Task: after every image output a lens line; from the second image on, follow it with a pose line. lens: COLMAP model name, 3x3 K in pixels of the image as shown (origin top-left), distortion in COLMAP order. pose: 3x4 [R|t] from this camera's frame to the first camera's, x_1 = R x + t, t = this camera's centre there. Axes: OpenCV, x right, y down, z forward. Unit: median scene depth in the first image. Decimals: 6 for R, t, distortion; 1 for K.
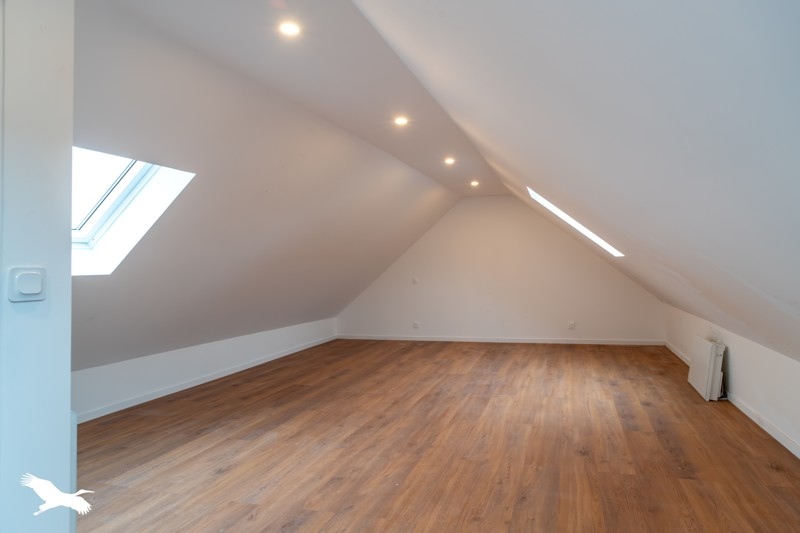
lens RADIAL K [[453.0, 0, 399.8], [0, 453.0, 266.8], [0, 0, 1]] dist [0.001160, 0.000614]
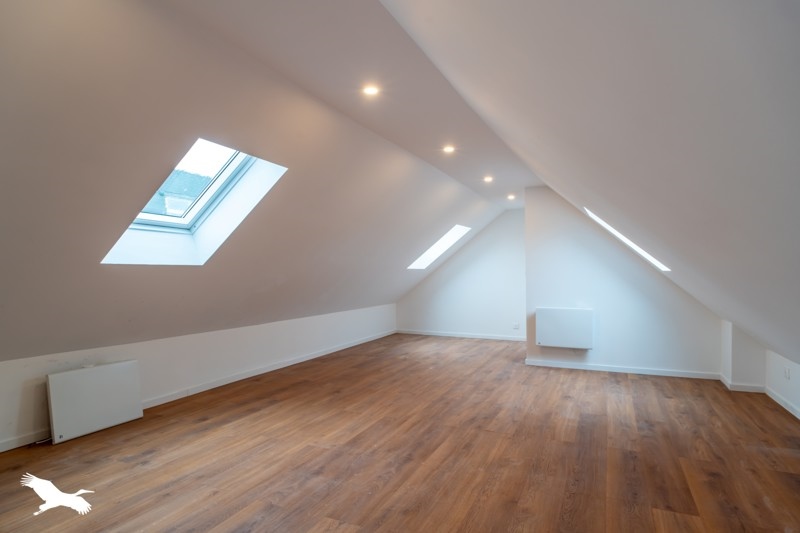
lens RADIAL K [[453.0, 0, 399.8], [0, 453.0, 268.0], [0, 0, 1]] dist [0.001160, 0.000614]
pose [[-0.996553, 0.026725, 0.078534, 0.041721], [0.026171, 0.999625, -0.008081, -0.002442], [-0.078720, -0.005998, -0.996879, 2.004899]]
